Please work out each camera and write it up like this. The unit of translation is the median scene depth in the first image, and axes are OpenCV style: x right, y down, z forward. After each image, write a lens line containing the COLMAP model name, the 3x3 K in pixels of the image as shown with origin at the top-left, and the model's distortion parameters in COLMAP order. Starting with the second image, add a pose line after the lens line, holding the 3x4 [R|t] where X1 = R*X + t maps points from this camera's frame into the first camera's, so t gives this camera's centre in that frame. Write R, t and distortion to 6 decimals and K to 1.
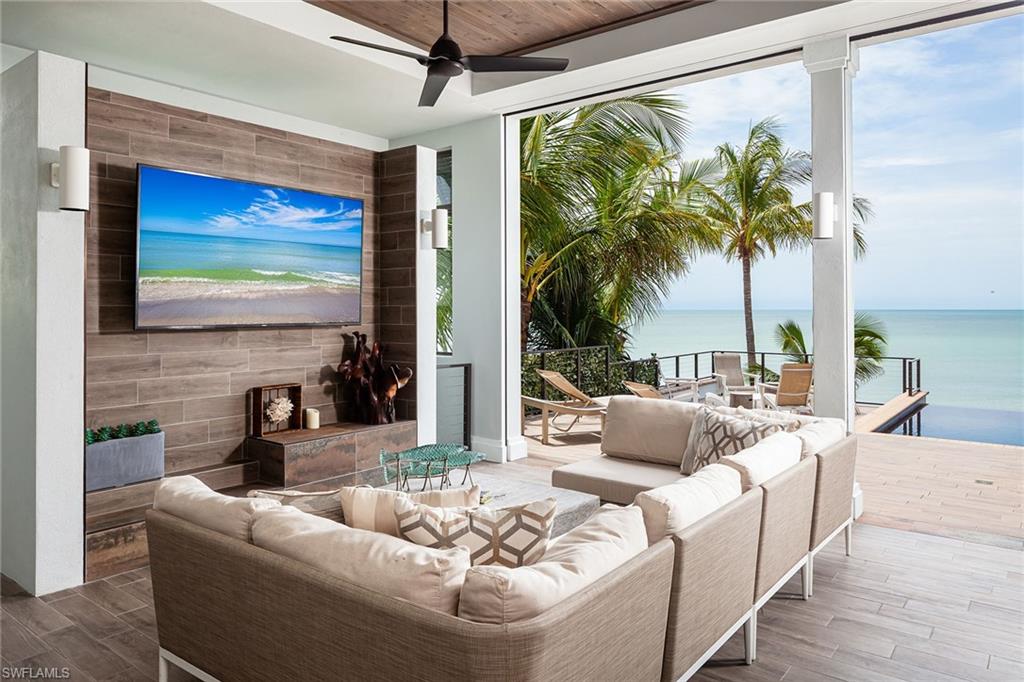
lens RADIAL K [[694.4, 0, 493.5], [0, 694.4, 313.4], [0, 0, 1]] dist [-0.004806, -0.000606]
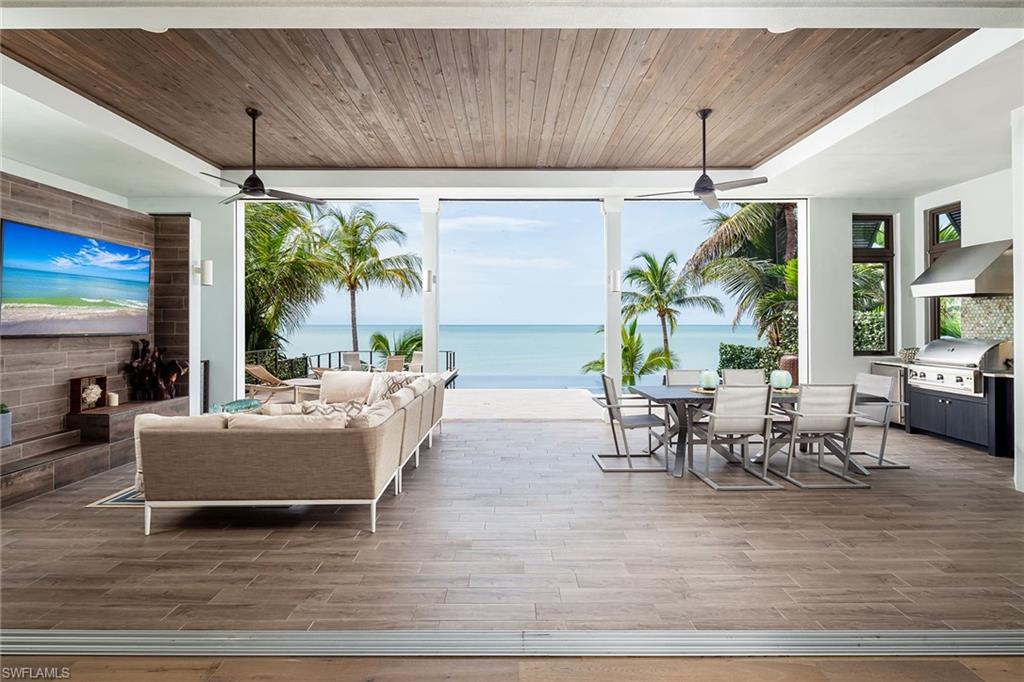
lens RADIAL K [[694.4, 0, 493.5], [0, 694.4, 313.4], [0, 0, 1]] dist [-0.004806, -0.000606]
pose [[0.790859, 0.012556, 0.611870, -0.520685], [0.000828, 0.999767, -0.021586, 0.004718], [-0.611998, 0.017578, 0.790664, -0.631339]]
